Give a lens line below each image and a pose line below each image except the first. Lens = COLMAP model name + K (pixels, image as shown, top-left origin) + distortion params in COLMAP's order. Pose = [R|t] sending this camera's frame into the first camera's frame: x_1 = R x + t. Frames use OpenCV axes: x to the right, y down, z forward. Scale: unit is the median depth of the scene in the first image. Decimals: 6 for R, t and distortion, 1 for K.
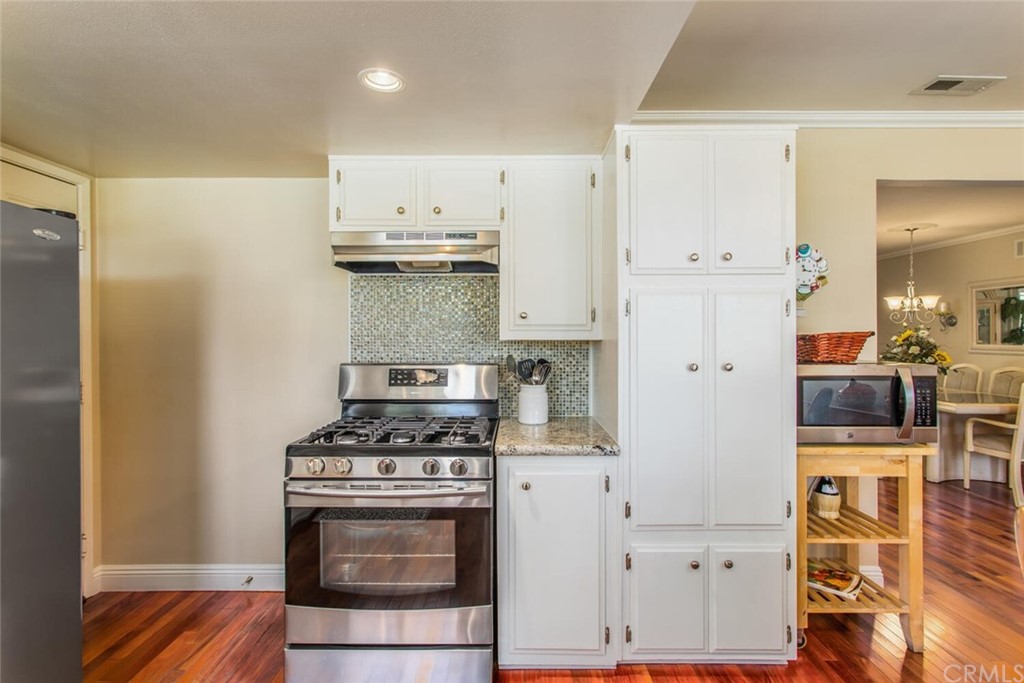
lens RADIAL K [[487.7, 0, 511.5], [0, 487.7, 337.8], [0, 0, 1]] dist [0.001468, 0.000750]
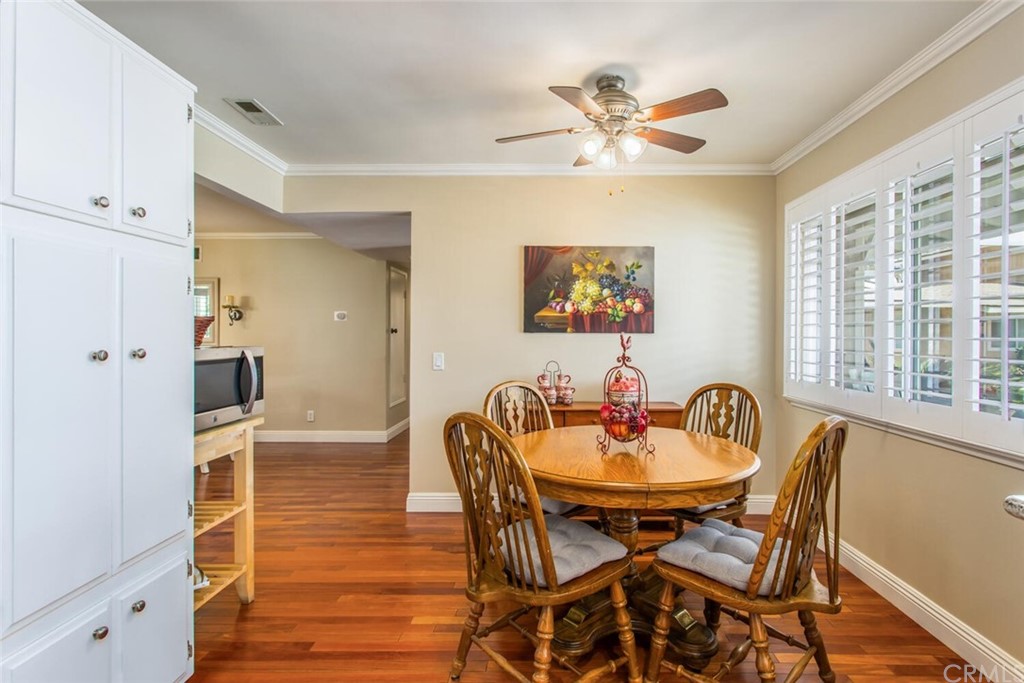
lens RADIAL K [[500.1, 0, 544.8], [0, 500.1, 332.6], [0, 0, 1]] dist [-0.001183, 0.000483]
pose [[0.002403, 0.003788, 0.999990, -0.322130], [0.005901, 0.999975, -0.003802, 0.030394], [-0.999980, 0.005910, 0.002381, 0.315535]]
